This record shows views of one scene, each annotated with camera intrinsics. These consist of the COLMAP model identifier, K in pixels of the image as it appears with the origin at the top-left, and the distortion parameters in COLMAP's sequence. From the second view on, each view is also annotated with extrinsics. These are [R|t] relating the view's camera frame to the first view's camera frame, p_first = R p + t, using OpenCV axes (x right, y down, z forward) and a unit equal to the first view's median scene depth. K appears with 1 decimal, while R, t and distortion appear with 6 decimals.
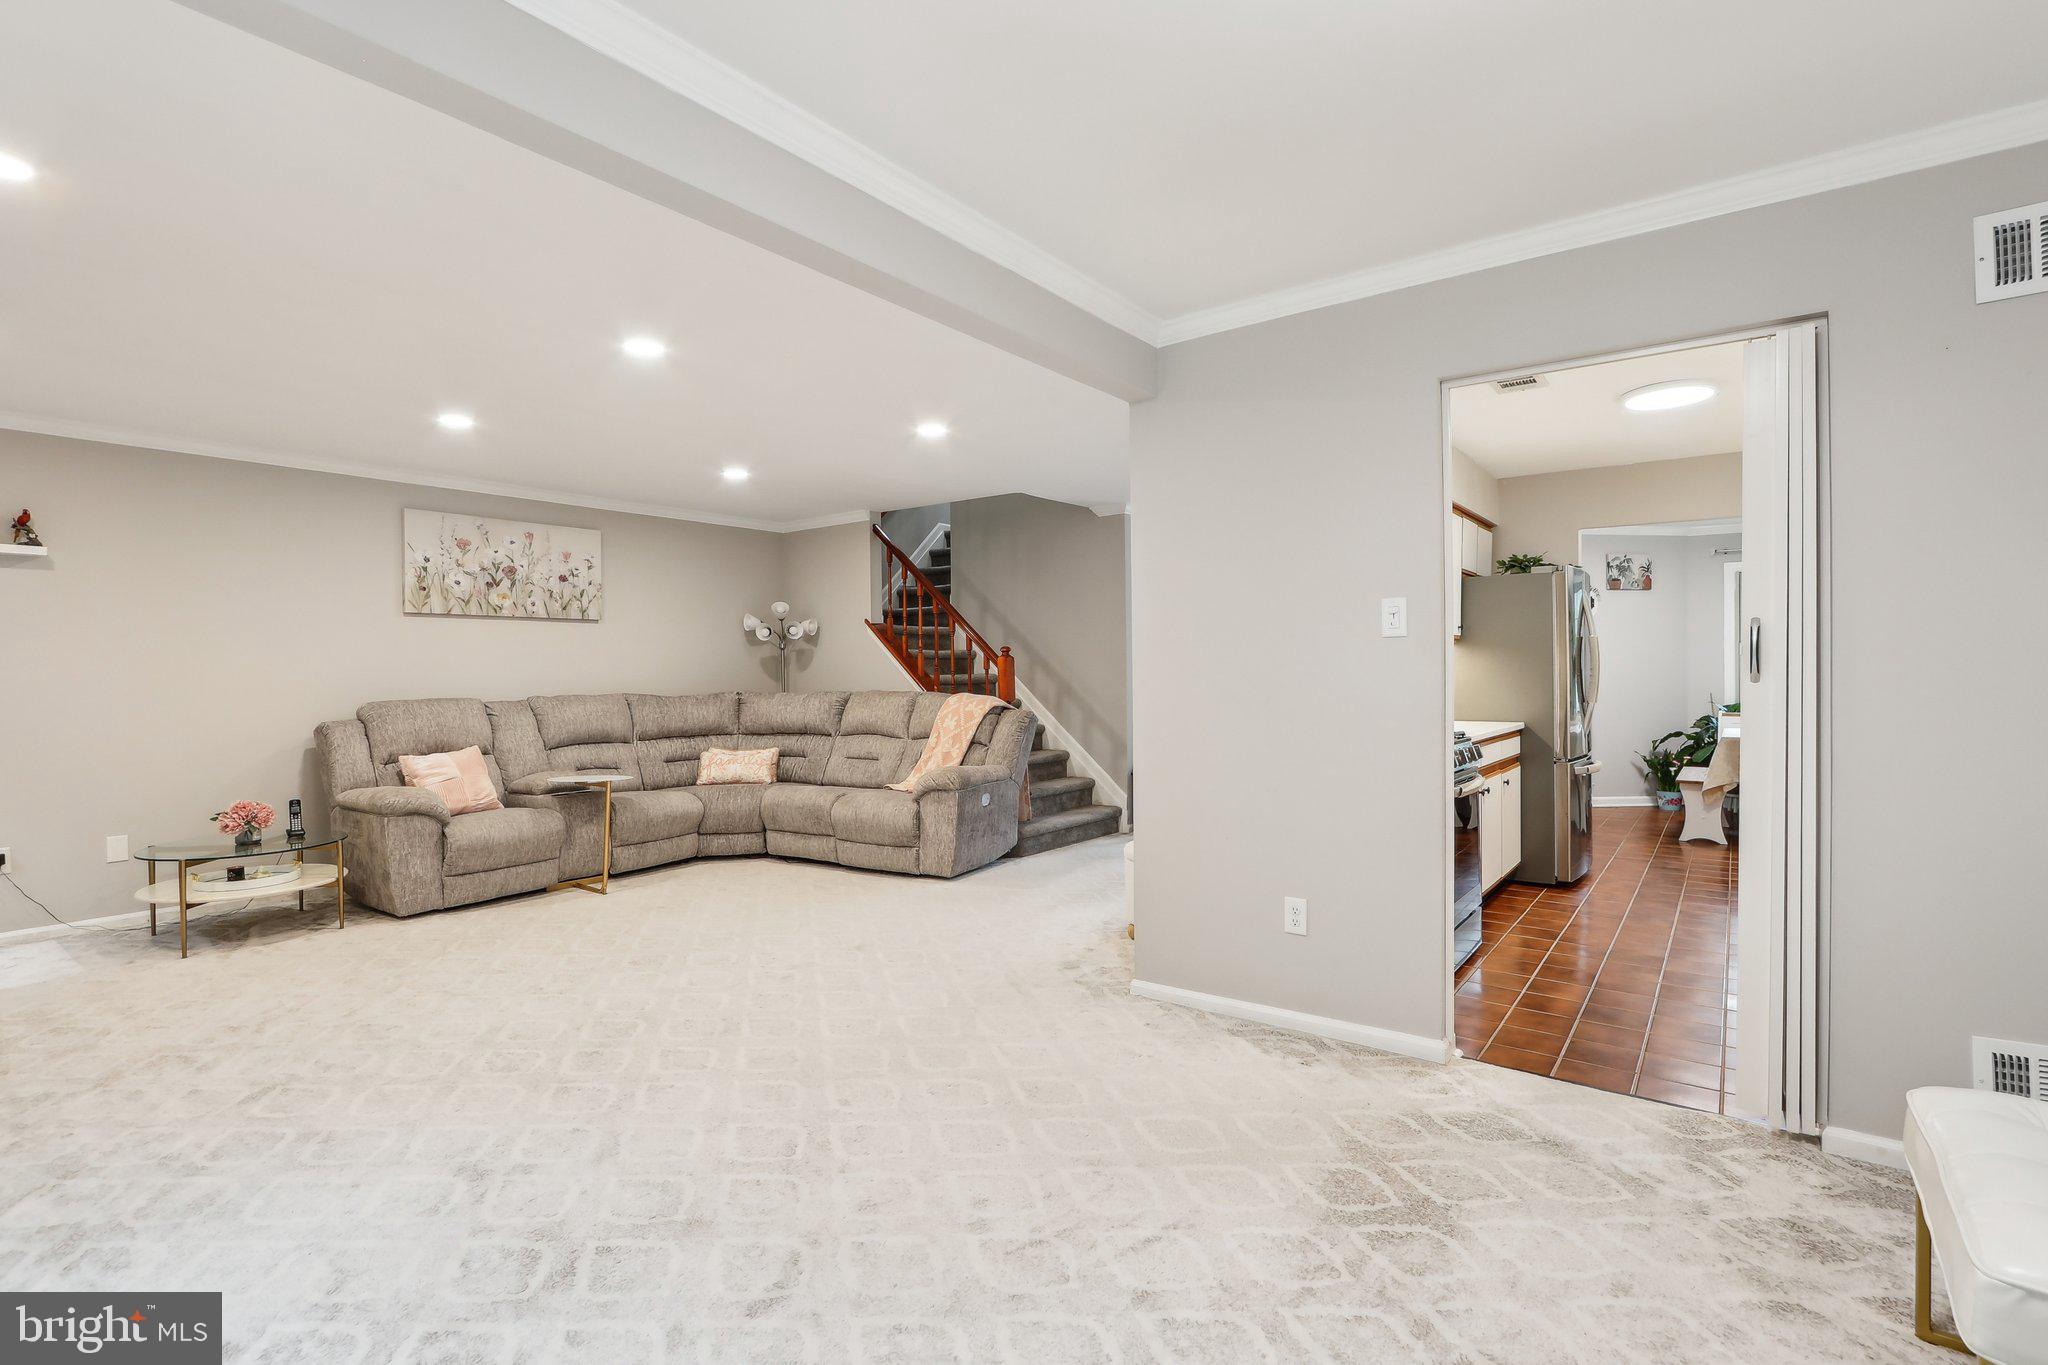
lens RADIAL K [[957.9, 0, 1005.3], [0, 957.9, 677.0], [0, 0, 1]] dist [-0.022613, 0.005634]
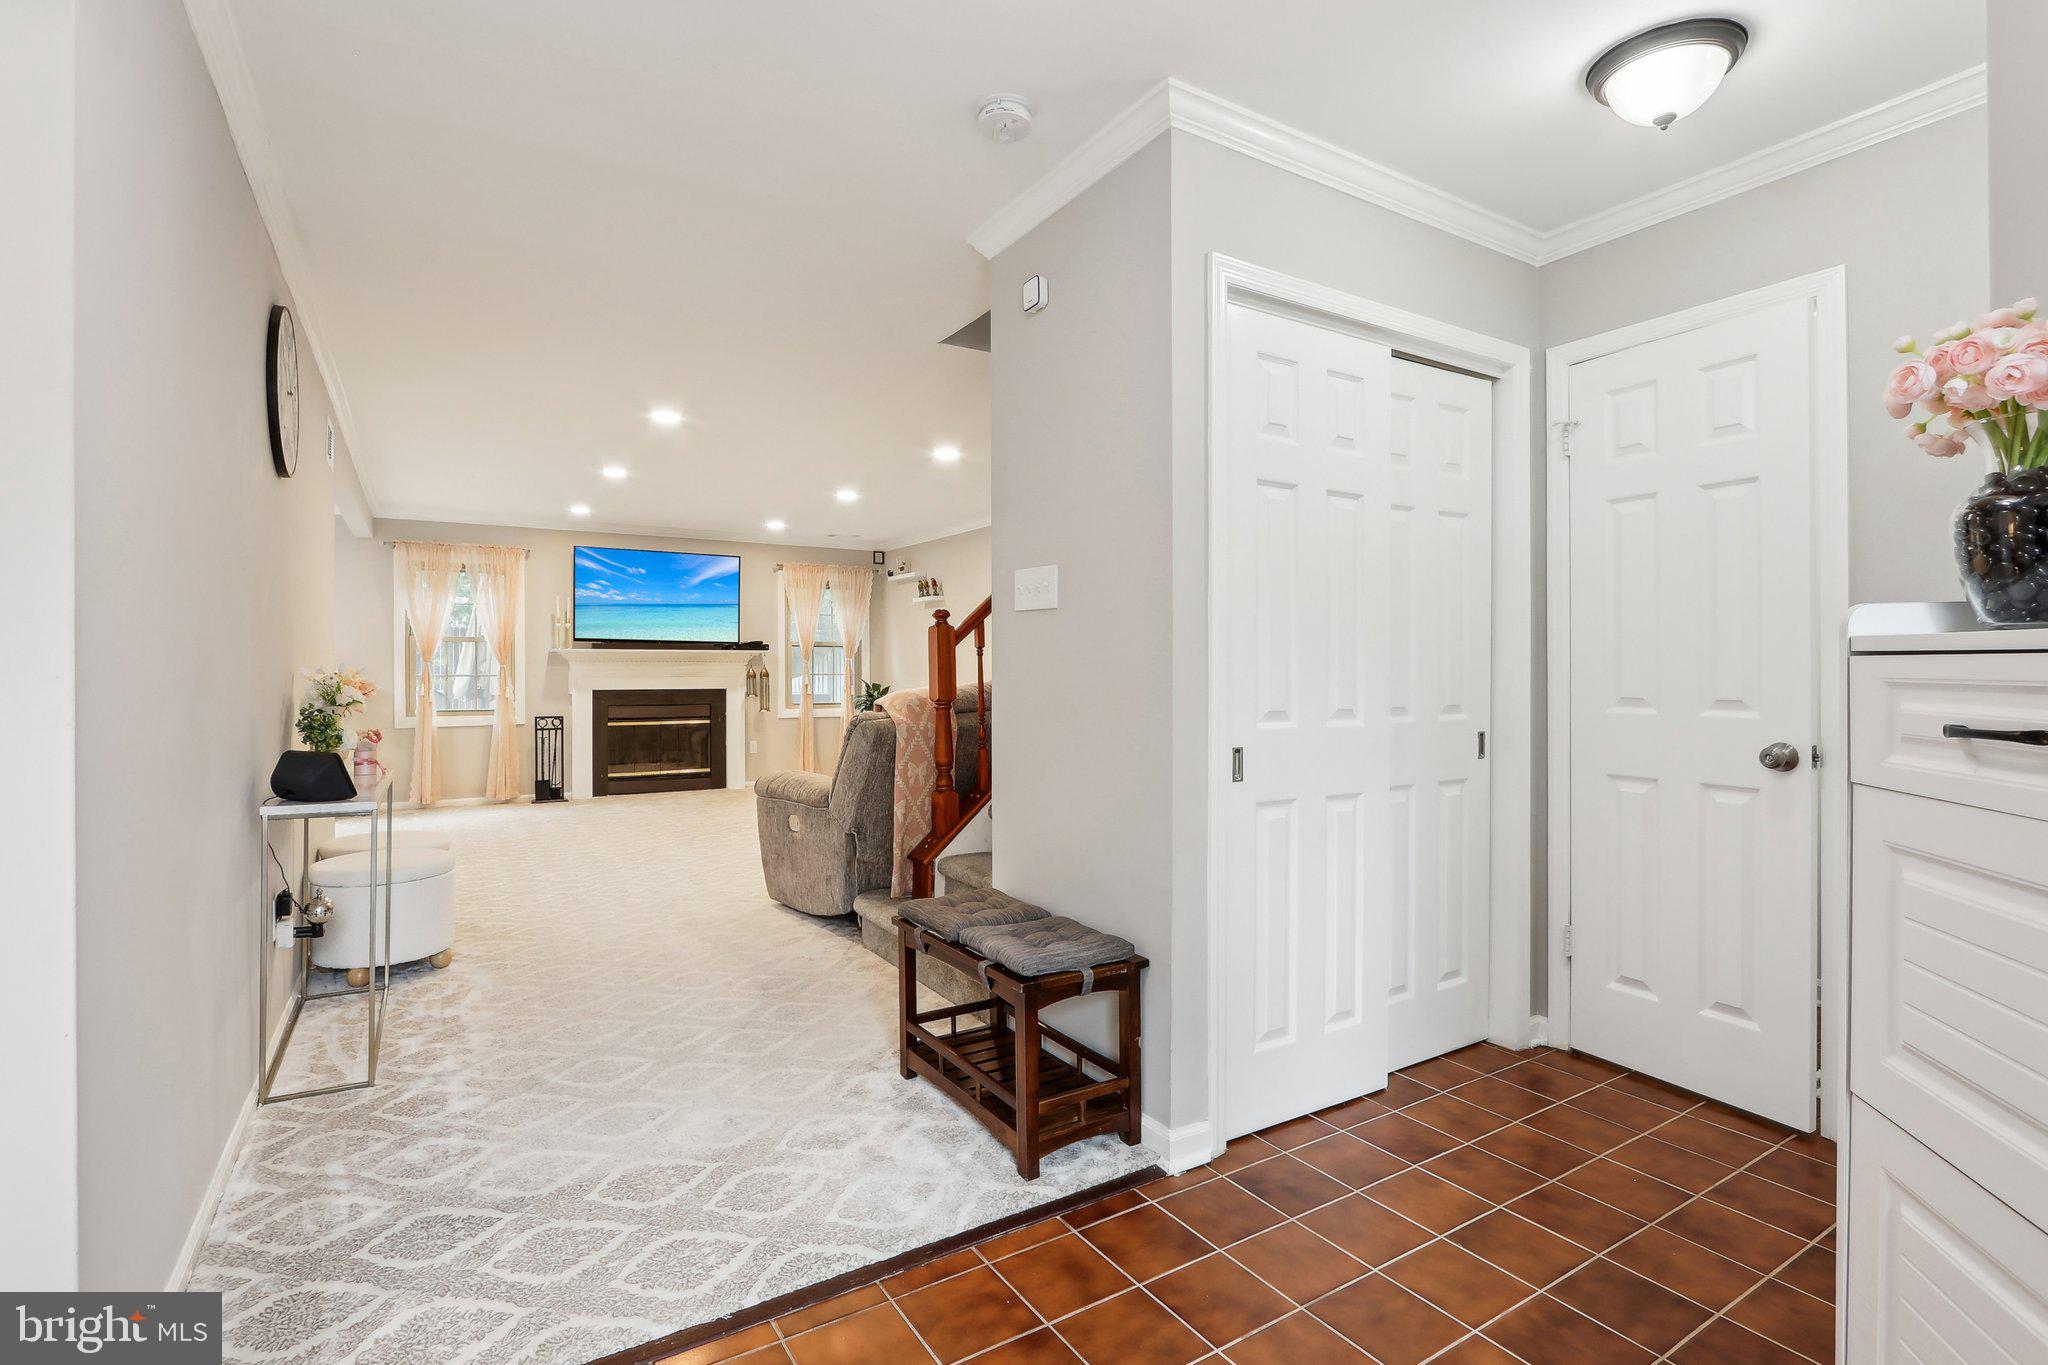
lens RADIAL K [[953.2, 0, 983.7], [0, 953.2, 669.6], [0, 0, 1]] dist [-0.008134, -0.000883]
pose [[-0.374067, 0.010097, -0.927347, 0.613077], [-0.003168, 0.999921, 0.012165, -0.006144], [0.927396, 0.007488, -0.374005, 1.414335]]
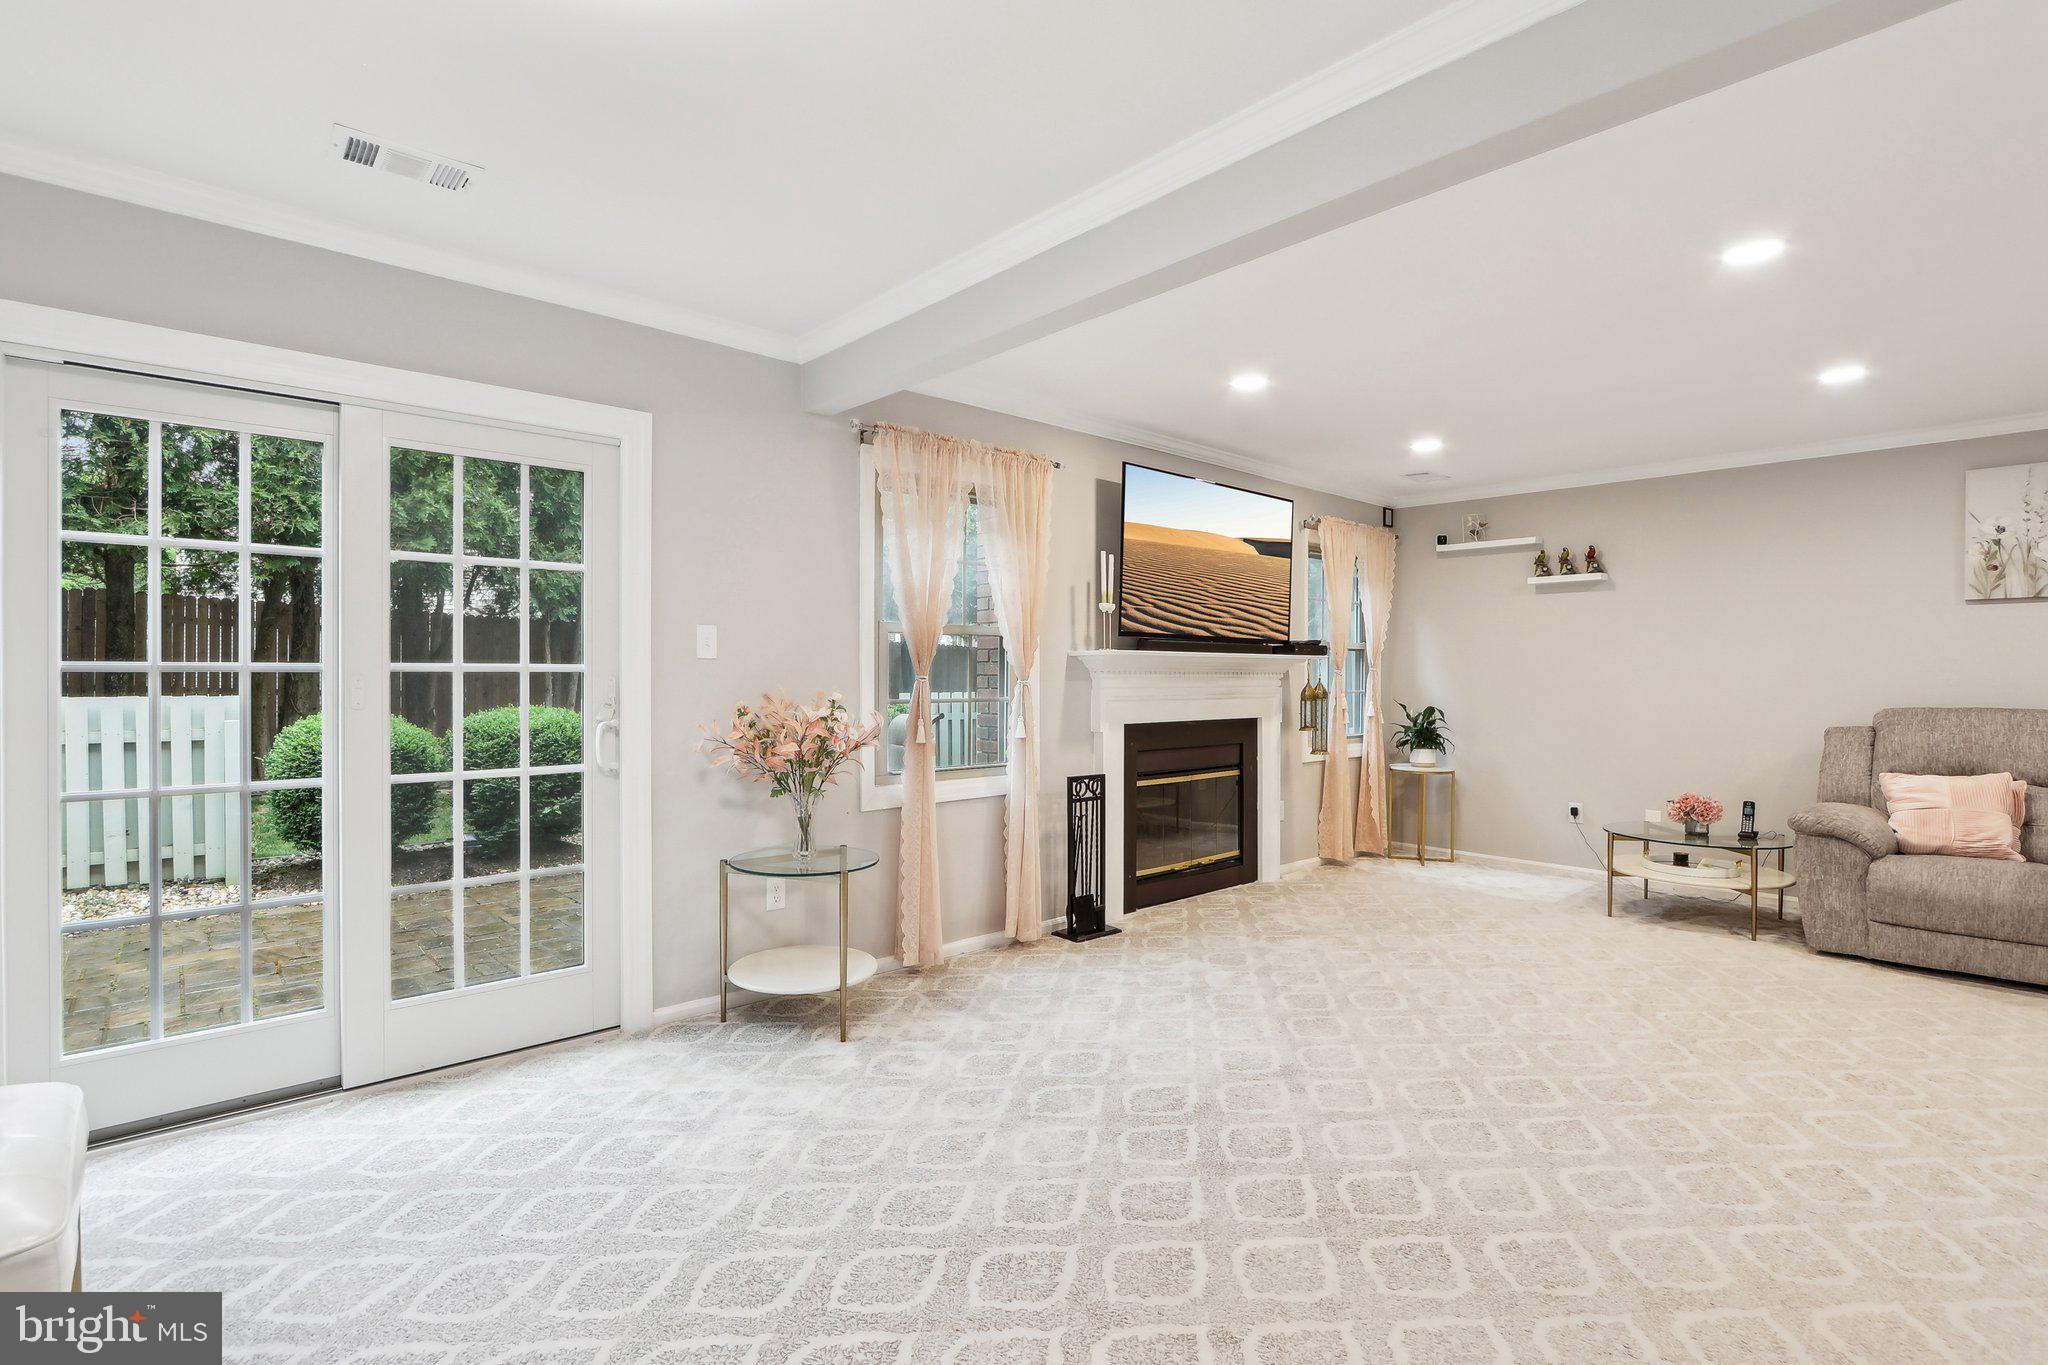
lens RADIAL K [[957.9, 0, 1019.5], [0, 957.9, 673.9], [0, 0, 1]] dist [-0.022613, 0.005634]
pose [[-0.182385, 0.006924, -0.983203, 0.297254], [-0.009339, 0.999918, 0.008774, -0.004613], [0.983183, 0.010782, -0.182305, 0.351069]]
